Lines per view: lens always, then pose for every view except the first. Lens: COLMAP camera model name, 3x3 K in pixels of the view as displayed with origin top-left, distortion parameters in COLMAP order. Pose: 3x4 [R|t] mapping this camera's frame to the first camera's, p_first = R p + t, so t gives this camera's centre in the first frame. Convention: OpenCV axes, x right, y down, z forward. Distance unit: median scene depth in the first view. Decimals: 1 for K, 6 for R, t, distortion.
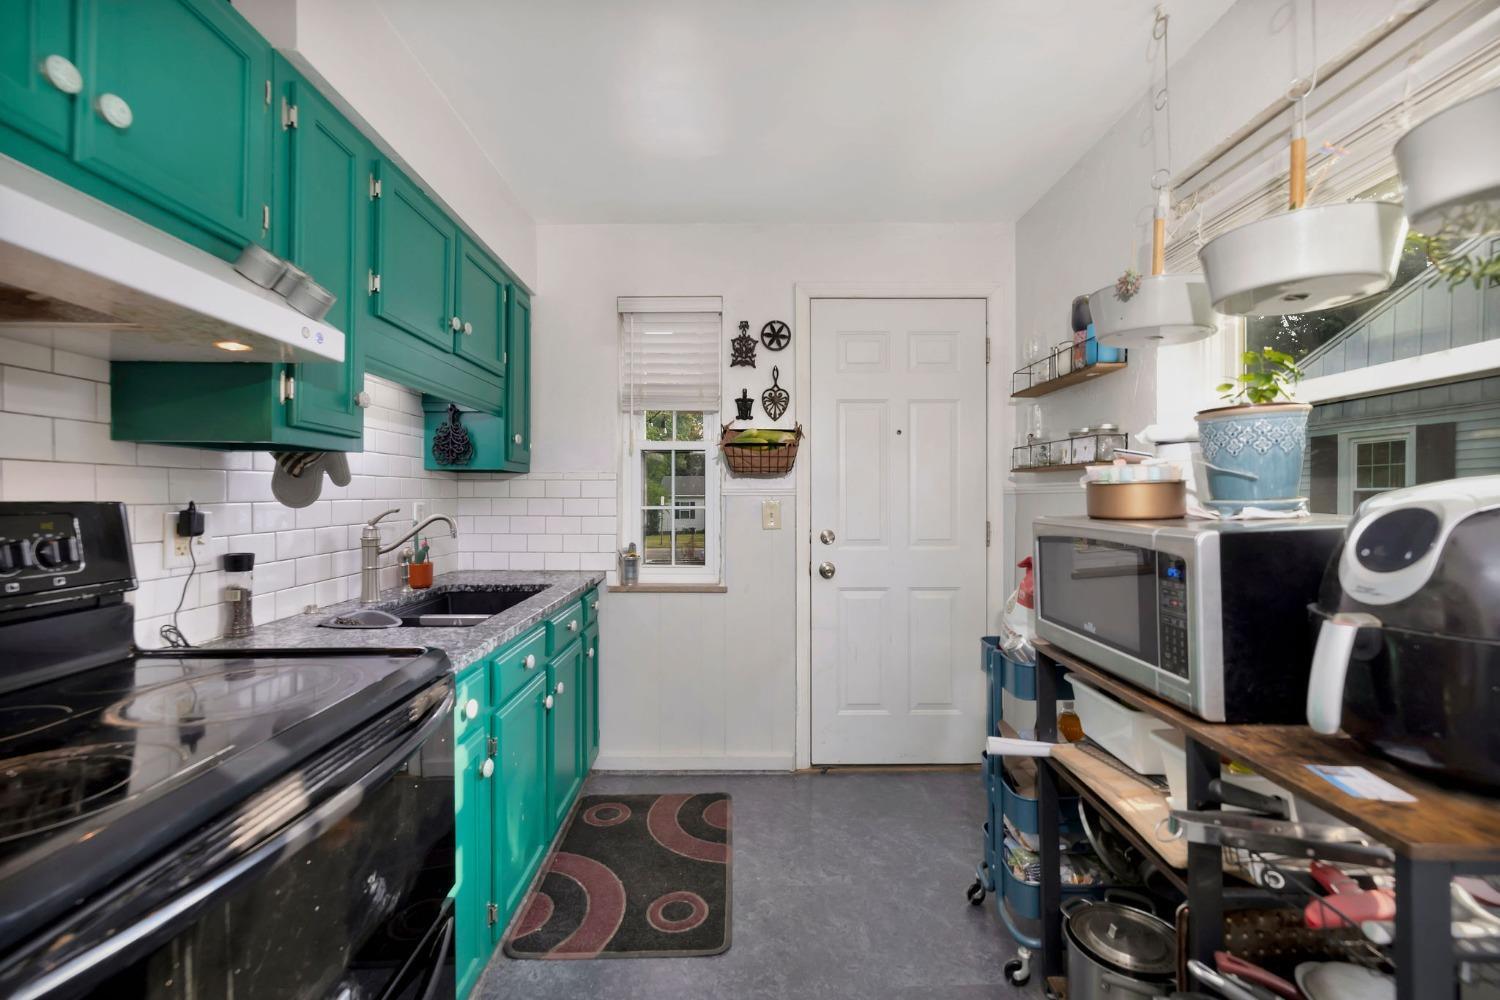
lens RADIAL K [[635.3, 0, 750.0], [0, 635.3, 500.0], [0, 0, 1]] dist [0.001976, 0.000040]
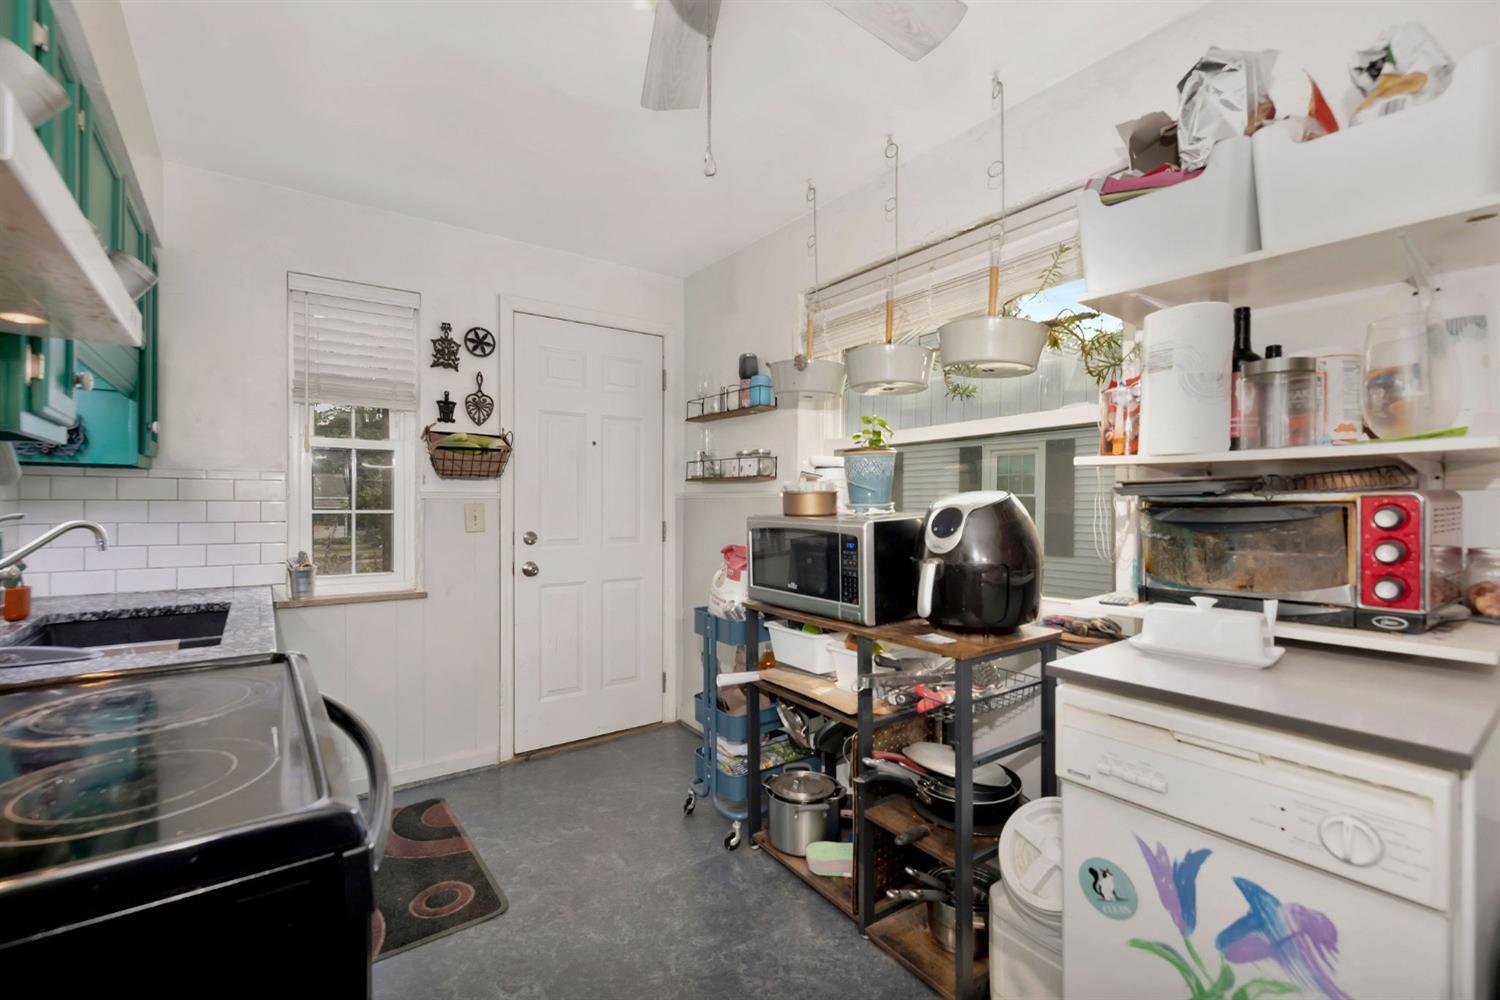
lens RADIAL K [[647.7, 0, 754.5], [0, 647.7, 506.3], [0, 0, 1]] dist [0.001178, 0.000081]
pose [[0.810535, -0.001307, 0.585688, -0.246424], [-0.001192, 0.999992, 0.003880, 0.000258], [-0.585688, -0.003843, 0.810527, -0.119515]]
